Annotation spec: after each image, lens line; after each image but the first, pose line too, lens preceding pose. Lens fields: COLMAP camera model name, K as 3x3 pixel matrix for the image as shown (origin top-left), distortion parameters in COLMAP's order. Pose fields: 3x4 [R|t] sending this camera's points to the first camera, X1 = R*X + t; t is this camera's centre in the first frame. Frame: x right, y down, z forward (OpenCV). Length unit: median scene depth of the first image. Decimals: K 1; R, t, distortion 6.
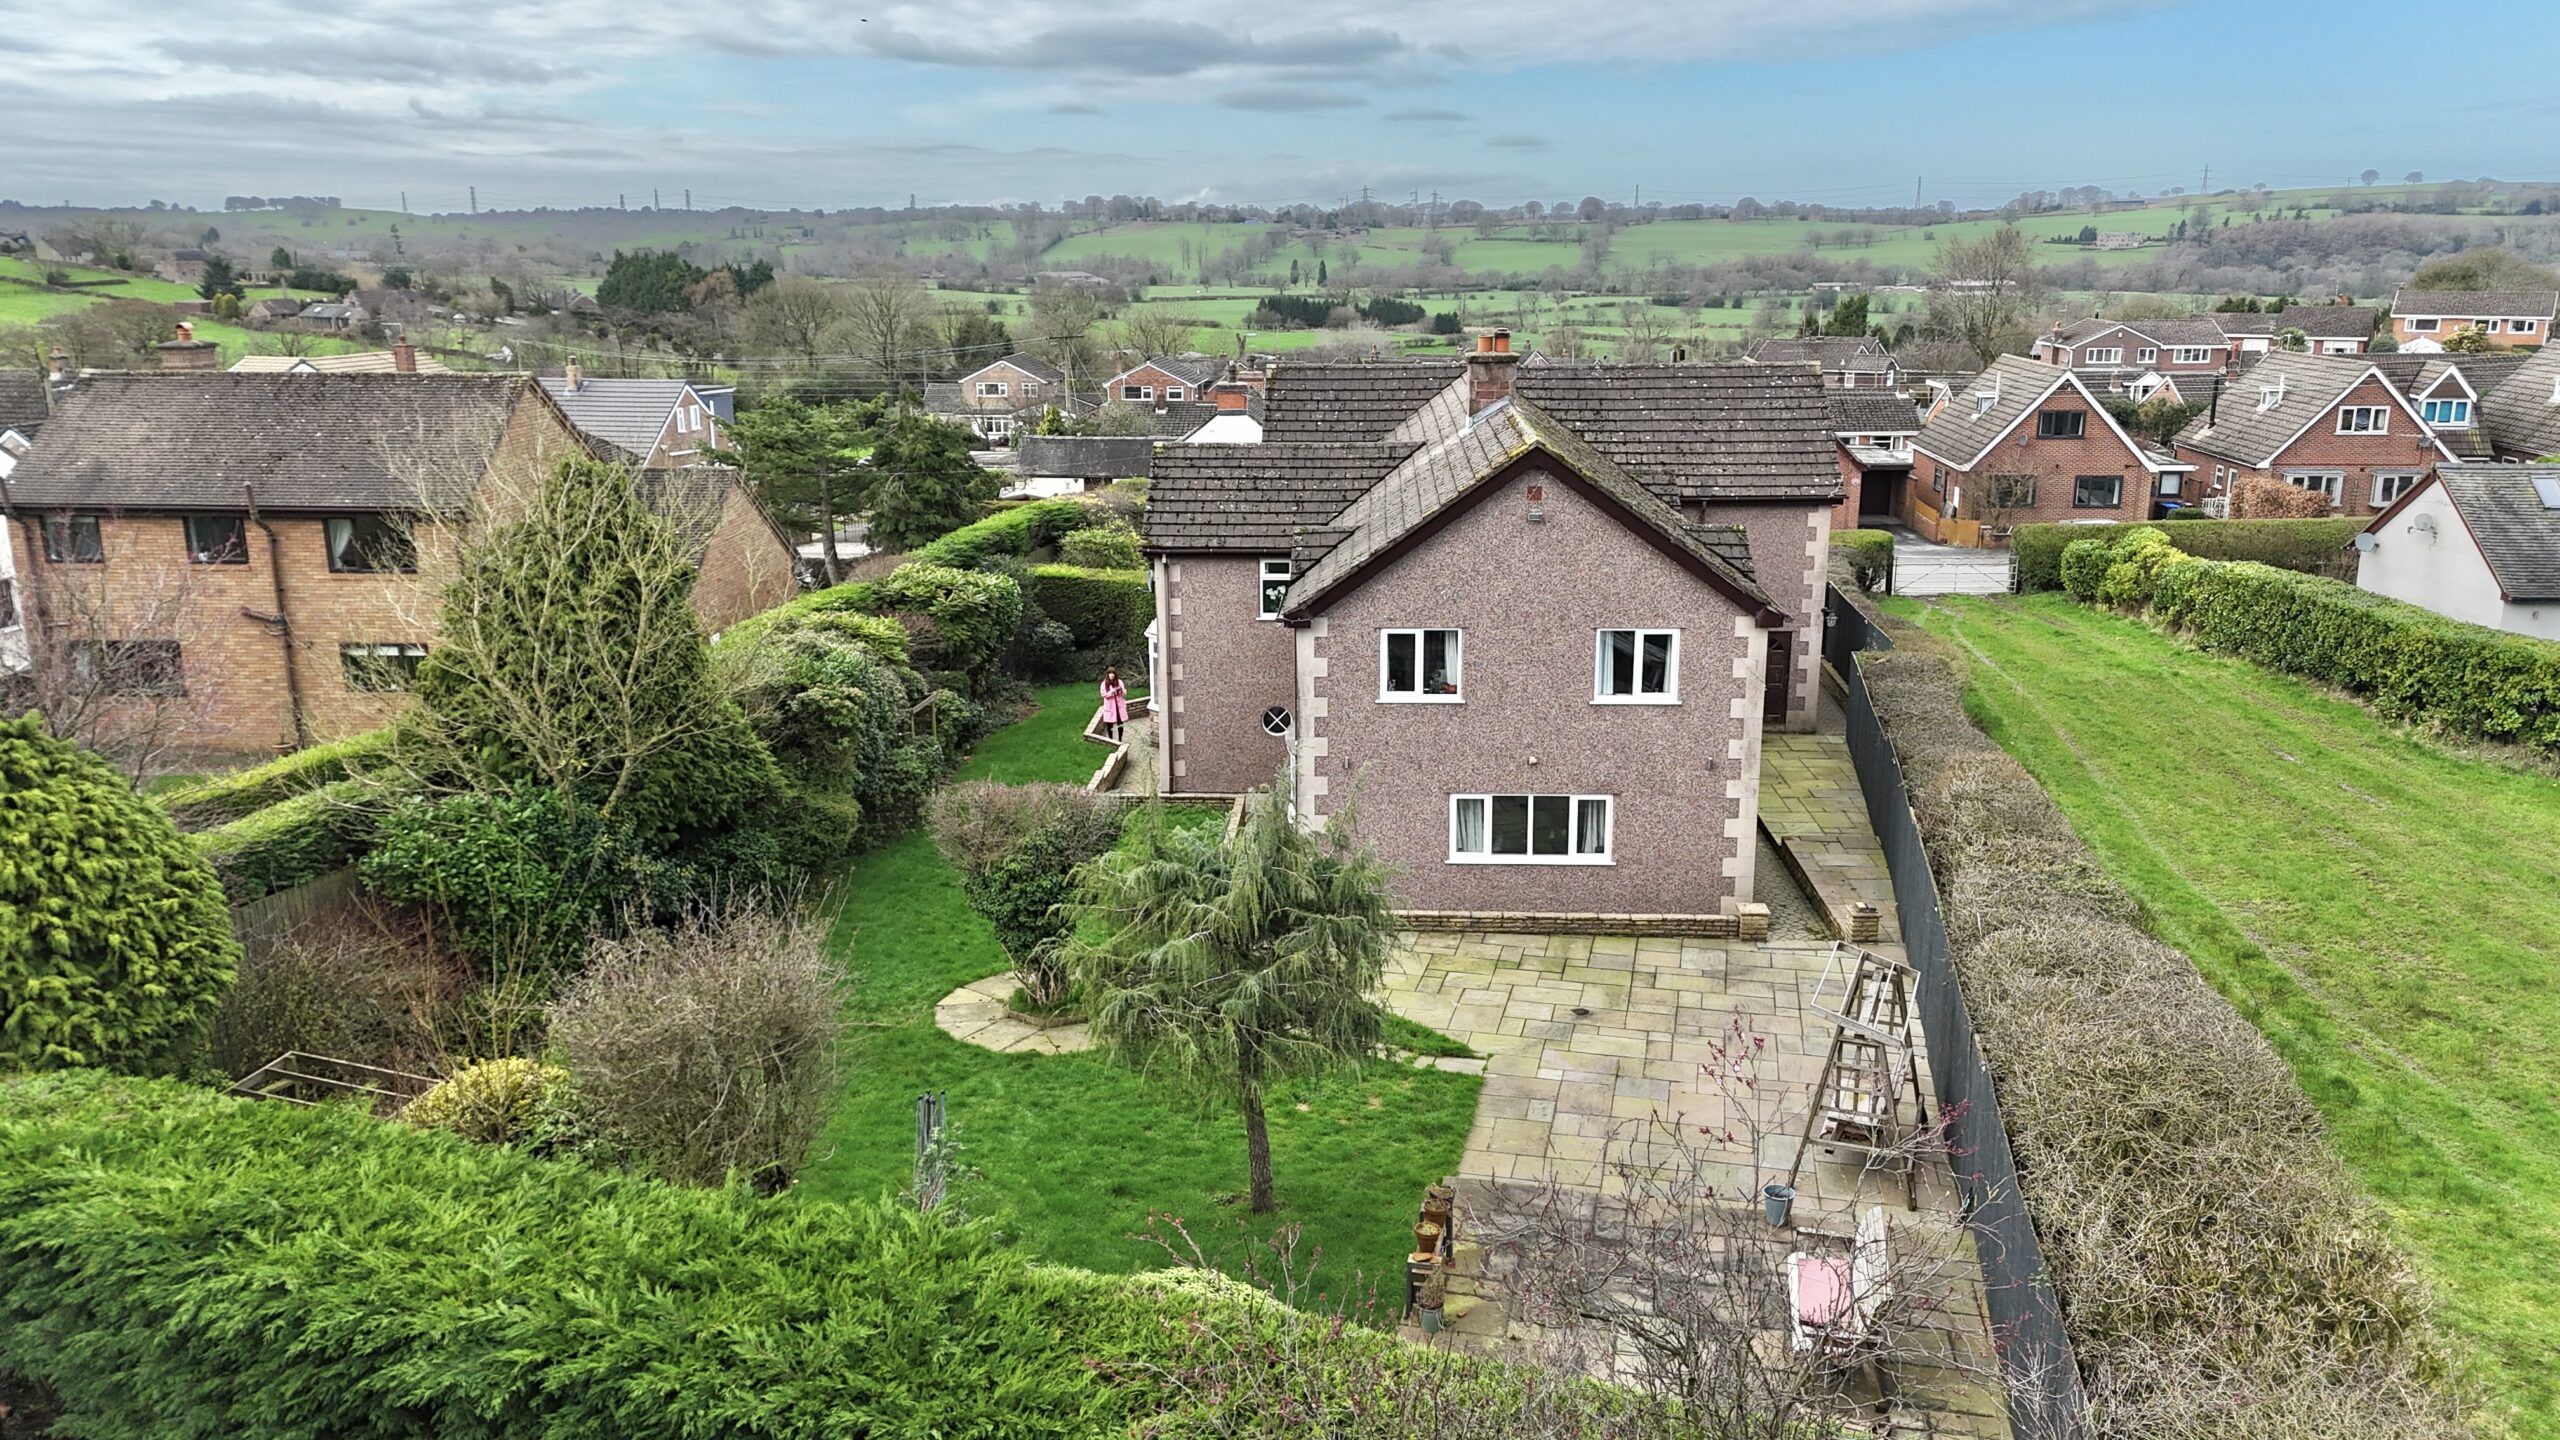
lens RADIAL K [[1883.6, 0, 1278.7], [0, 1883.6, 712.5], [0, 0, 1]] dist [0.100954, -0.109937]
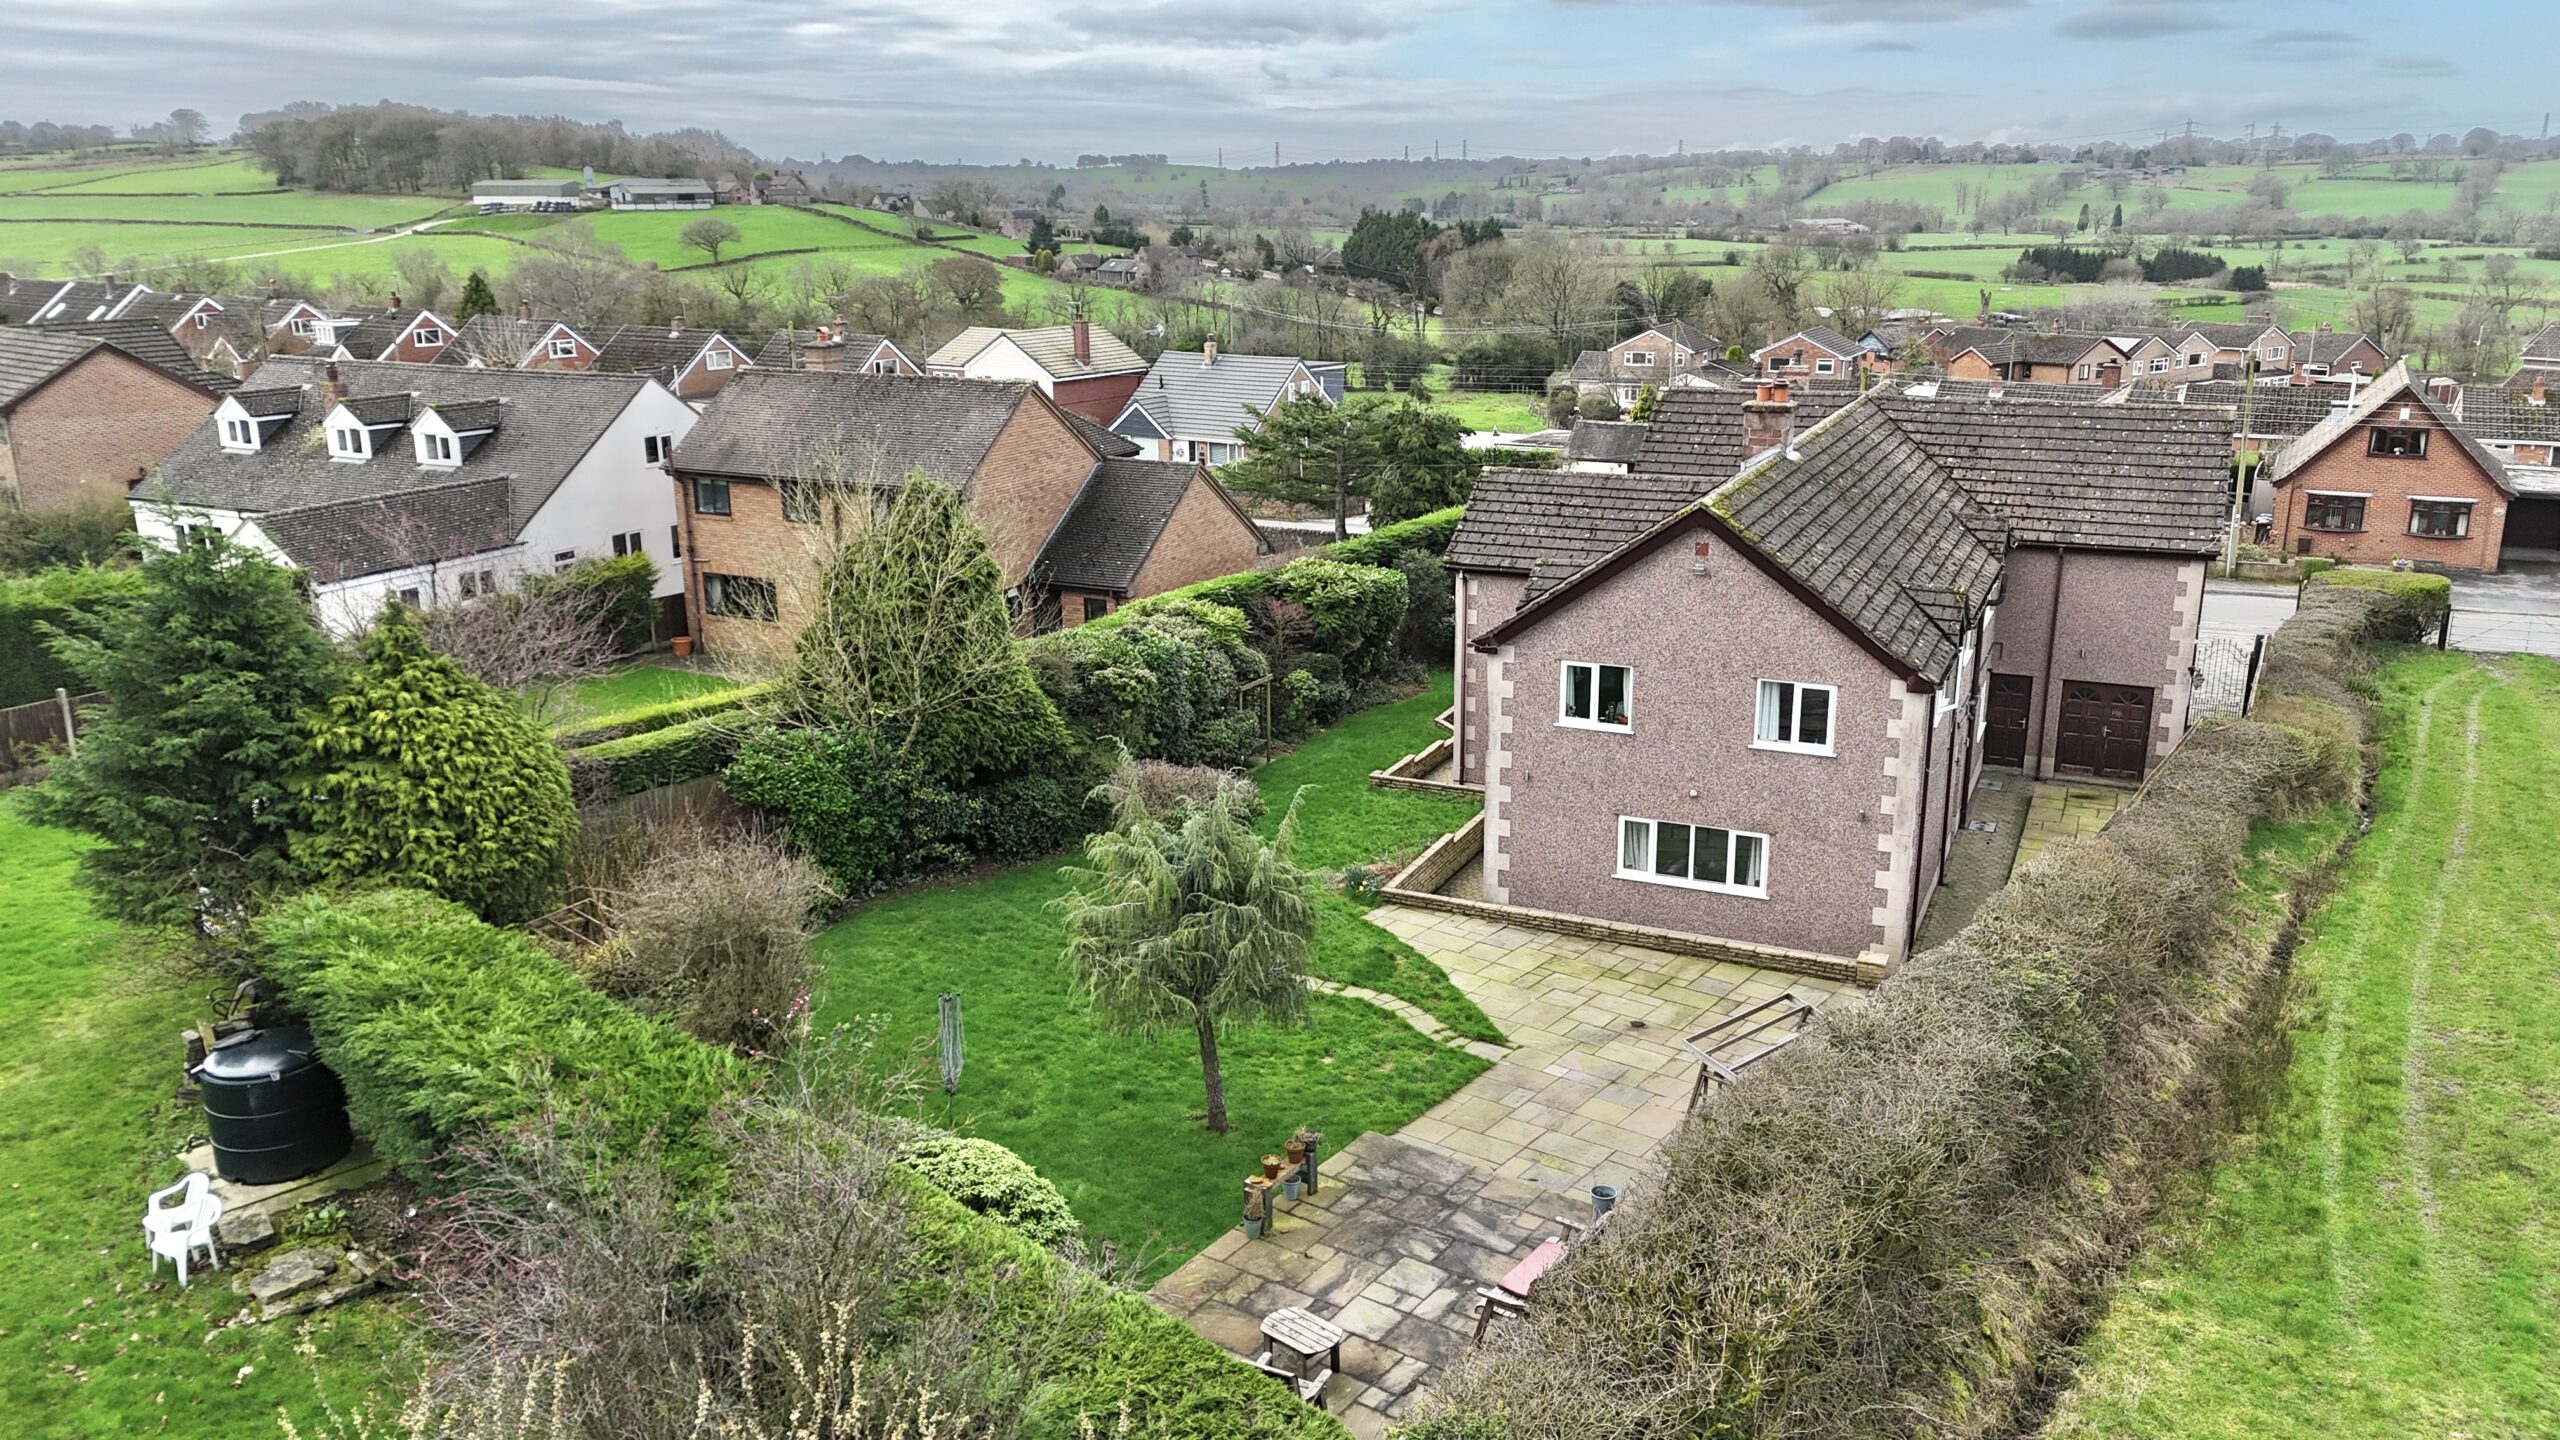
lens RADIAL K [[1883.6, 0, 1278.7], [0, 1883.6, 712.5], [0, 0, 1]] dist [0.100954, -0.109937]
pose [[0.924832, 0.099706, -0.367074, 0.220281], [-0.089455, 0.994979, 0.044879, -0.034475], [0.369706, -0.008669, 0.929108, -0.069700]]
